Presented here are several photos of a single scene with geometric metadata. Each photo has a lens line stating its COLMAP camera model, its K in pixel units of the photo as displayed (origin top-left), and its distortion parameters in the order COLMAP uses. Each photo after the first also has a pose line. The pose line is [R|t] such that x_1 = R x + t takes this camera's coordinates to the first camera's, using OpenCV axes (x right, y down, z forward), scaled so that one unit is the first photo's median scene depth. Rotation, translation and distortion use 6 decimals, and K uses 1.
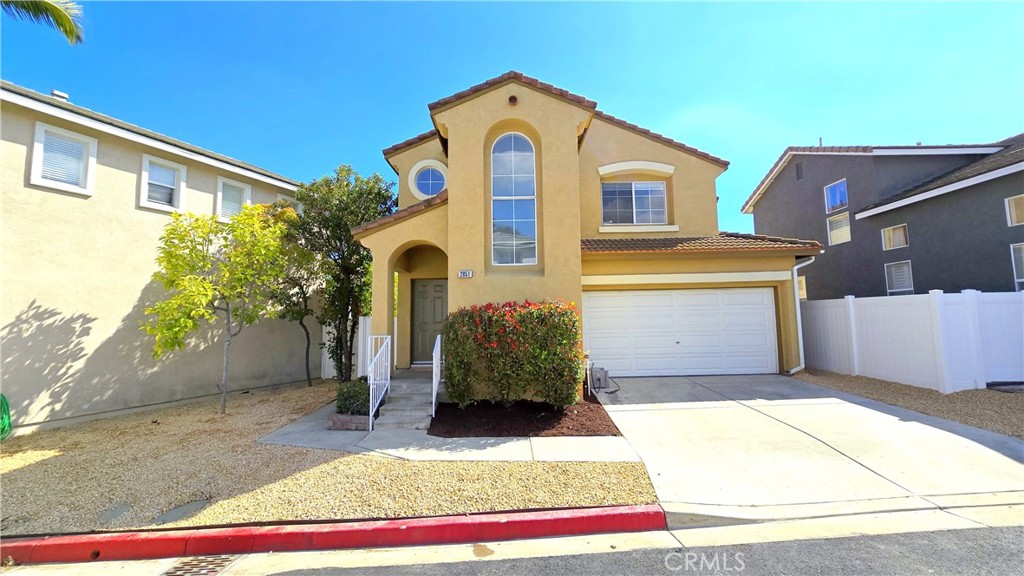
lens RADIAL K [[416.6, 0, 517.5], [0, 416.6, 281.2], [0, 0, 1]] dist [-0.003185, -0.000335]
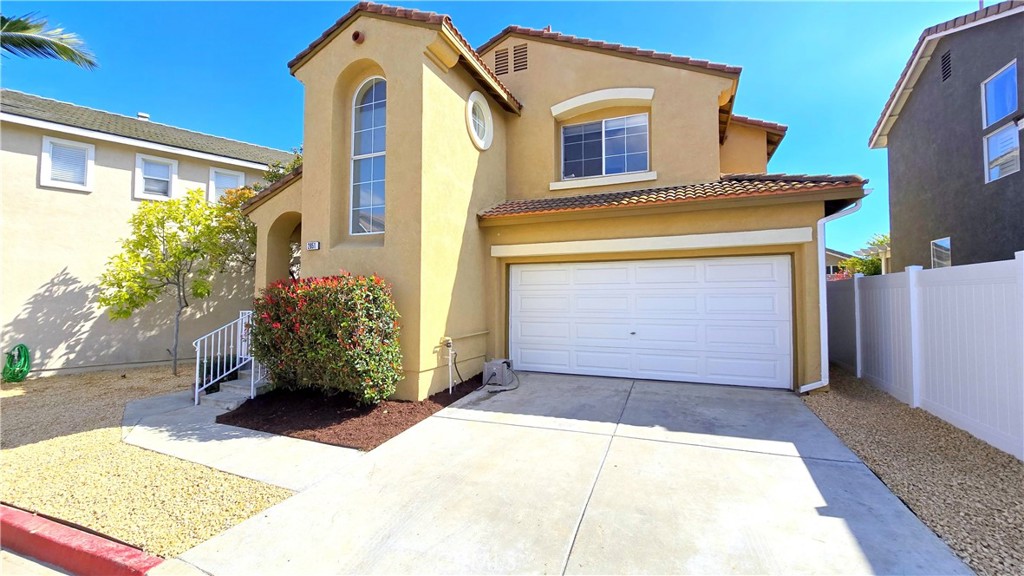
lens RADIAL K [[416.6, 0, 517.5], [0, 416.6, 281.2], [0, 0, 1]] dist [-0.003185, -0.000335]
pose [[0.921972, 0.003485, -0.387240, 0.531415], [0.016823, 0.998655, 0.049041, 0.019078], [0.386890, -0.051729, 0.920674, 0.282102]]
